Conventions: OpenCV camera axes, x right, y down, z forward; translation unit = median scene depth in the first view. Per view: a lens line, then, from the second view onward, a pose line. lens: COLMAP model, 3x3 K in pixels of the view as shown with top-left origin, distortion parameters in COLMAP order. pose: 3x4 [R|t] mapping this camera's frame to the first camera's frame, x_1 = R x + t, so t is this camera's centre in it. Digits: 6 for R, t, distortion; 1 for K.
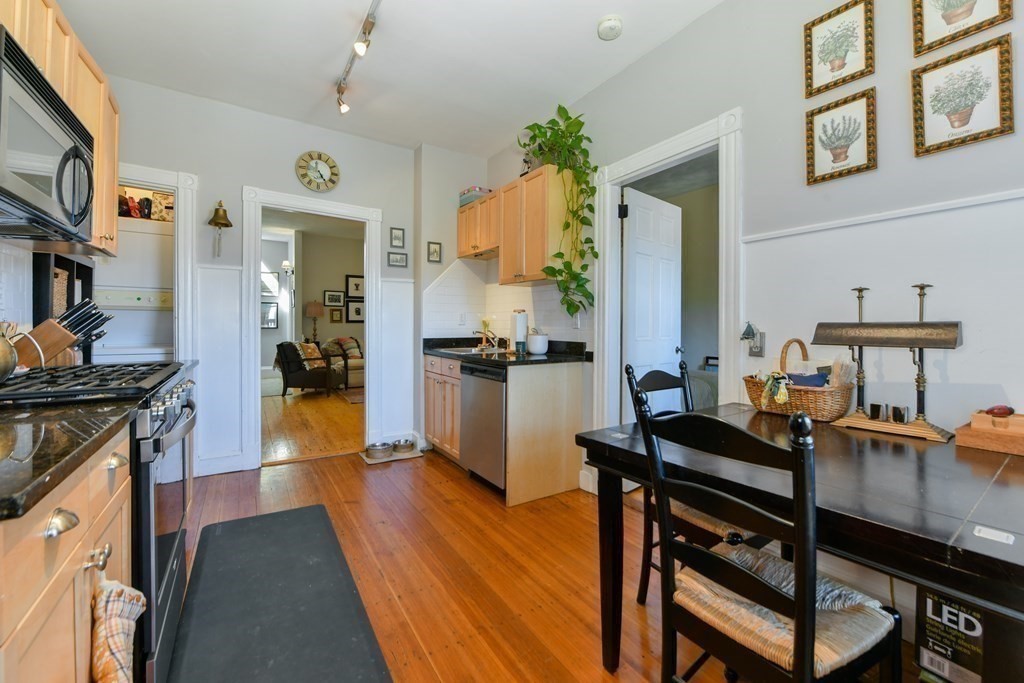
lens RADIAL K [[420.0, 0, 511.4], [0, 420.0, 321.3], [0, 0, 1]] dist [-0.000180, -0.000001]
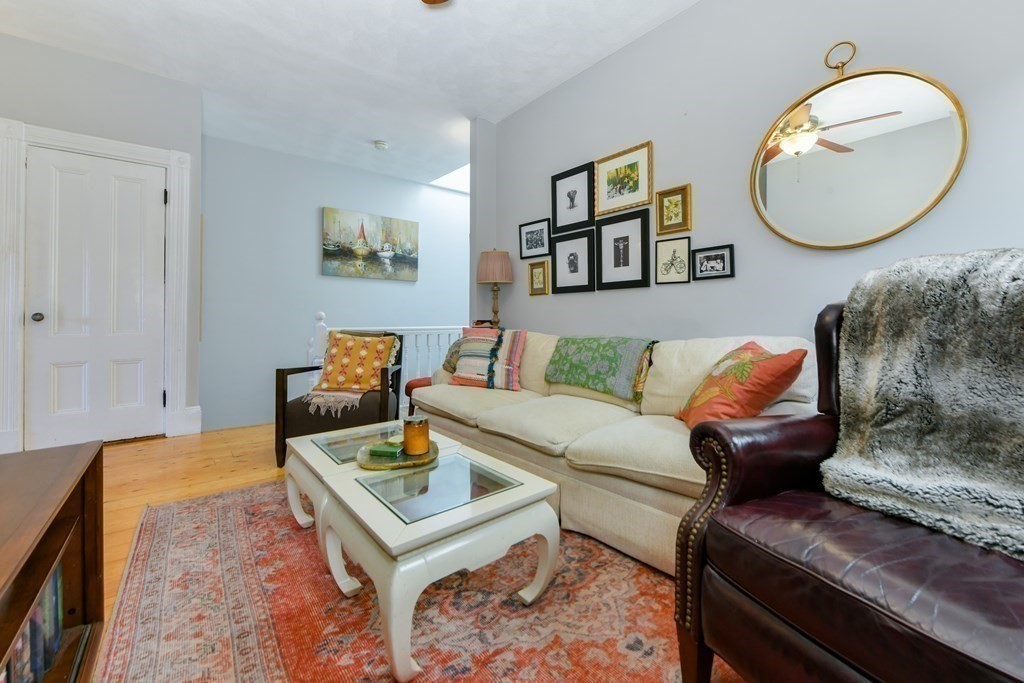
lens RADIAL K [[407.4, 0, 513.5], [0, 407.4, 322.4], [0, 0, 1]] dist [-0.000282, -0.000057]
pose [[0.120747, 0.000788, -0.992683, -0.002957], [-0.002868, 0.999996, 0.000445, 0.032003], [0.992679, 0.002793, 0.120748, 0.930923]]
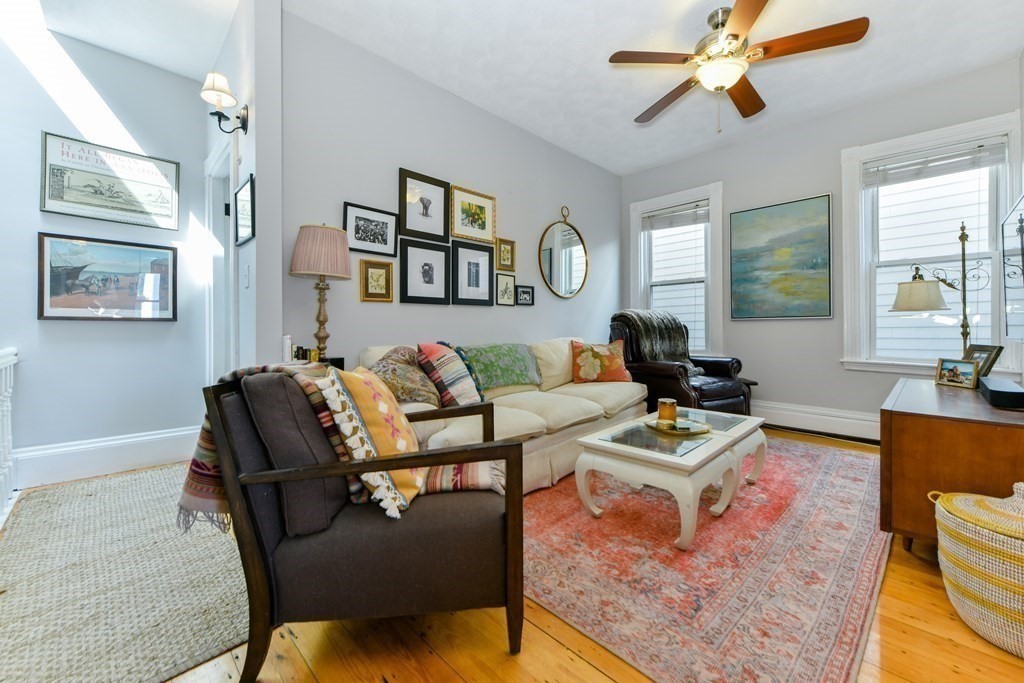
lens RADIAL K [[407.4, 0, 513.5], [0, 407.4, 322.4], [0, 0, 1]] dist [-0.000282, -0.000057]
pose [[0.978450, -0.002532, 0.206470, -0.377811], [0.003553, 0.999983, -0.004573, 0.022903], [-0.206455, 0.005208, 0.978442, 0.651297]]
